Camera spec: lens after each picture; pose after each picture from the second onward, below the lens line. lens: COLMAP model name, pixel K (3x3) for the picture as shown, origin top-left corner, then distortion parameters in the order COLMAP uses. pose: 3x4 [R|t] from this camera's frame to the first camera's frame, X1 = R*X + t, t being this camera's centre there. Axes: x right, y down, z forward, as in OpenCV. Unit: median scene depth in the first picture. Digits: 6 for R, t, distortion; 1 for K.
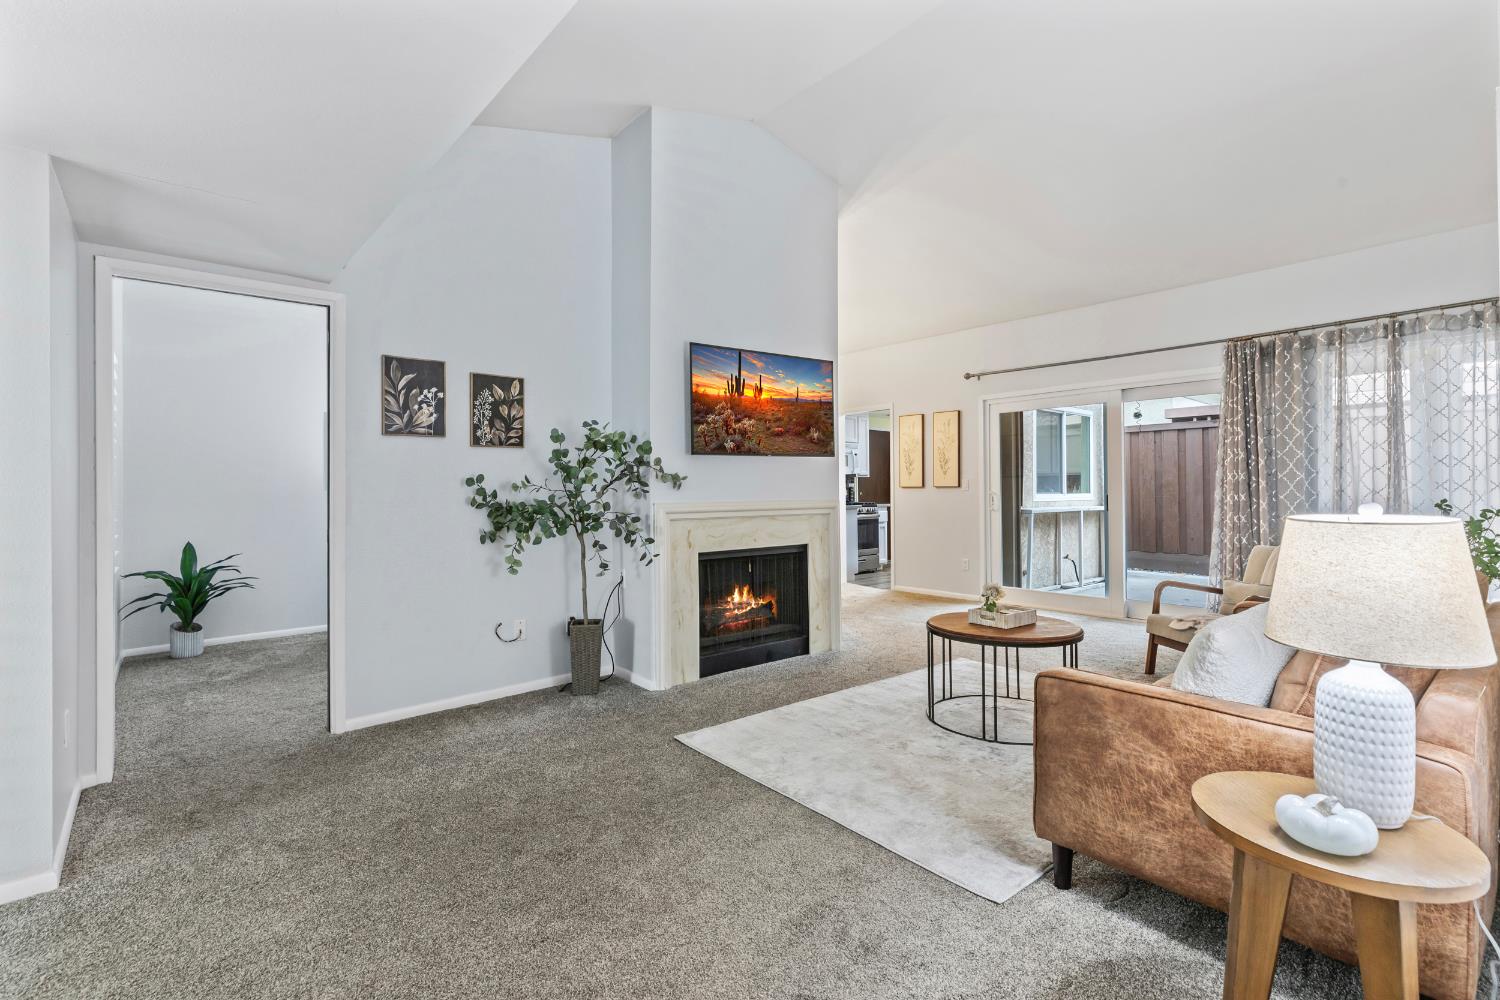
lens RADIAL K [[676.0, 0, 751.8], [0, 676.0, 488.8], [0, 0, 1]] dist [0.002149, 0.000499]
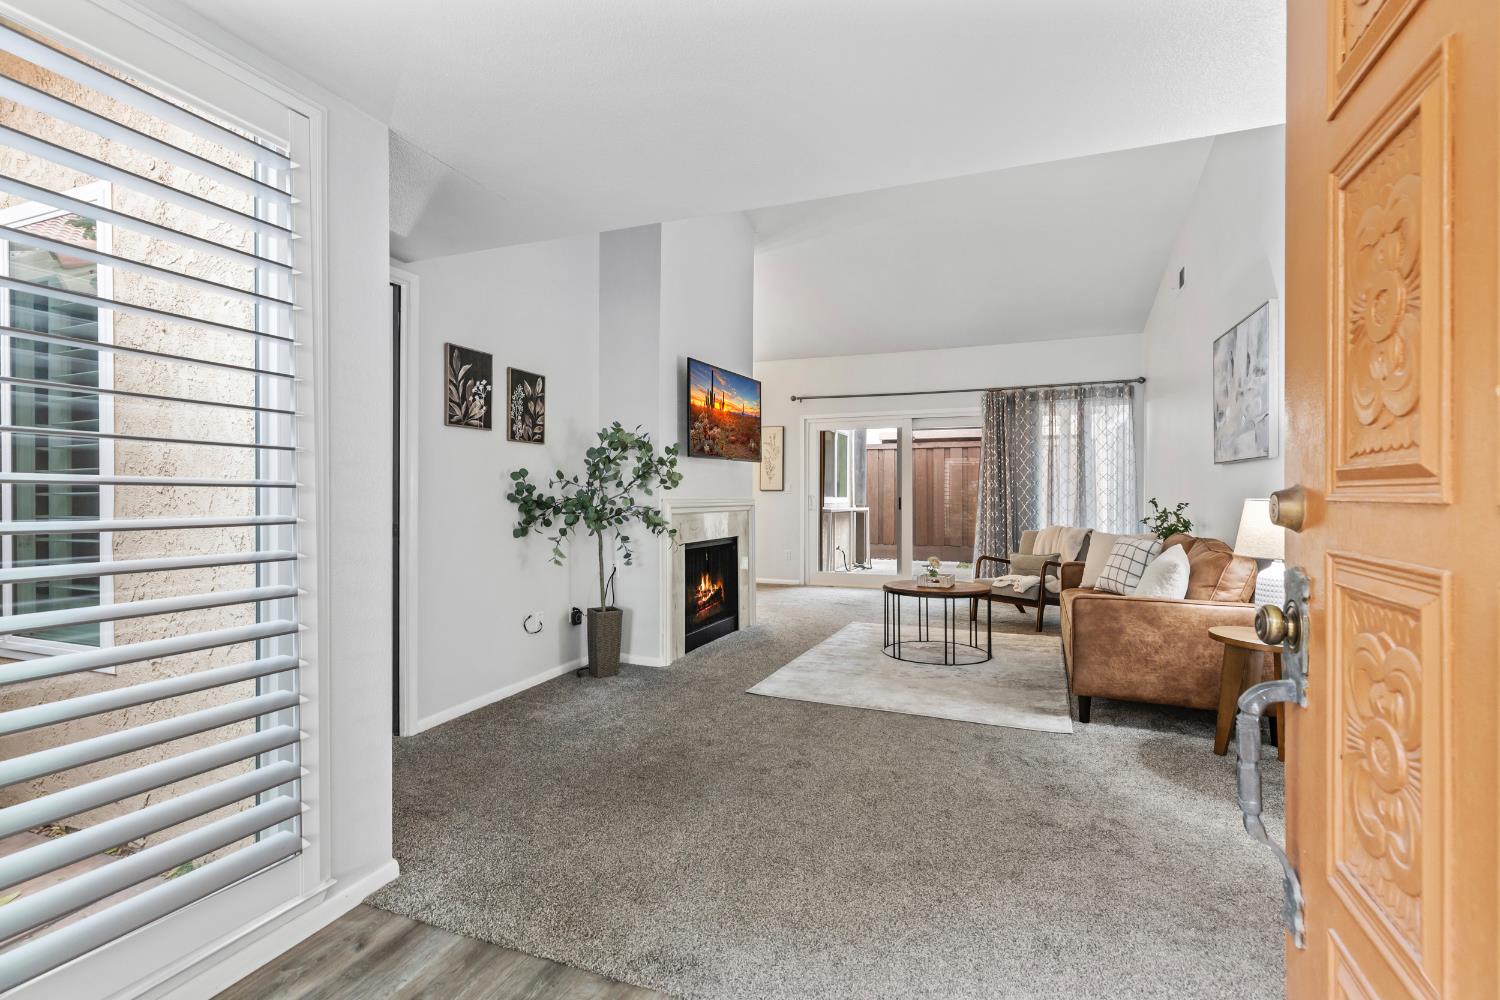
lens RADIAL K [[676.0, 0, 744.2], [0, 676.0, 500.8], [0, 0, 1]] dist [0.002149, 0.000499]
pose [[0.888280, 0.006238, 0.459260, -0.548807], [-0.009763, 0.999938, 0.005303, 0.017286], [-0.459198, -0.009194, 0.888286, -0.053575]]
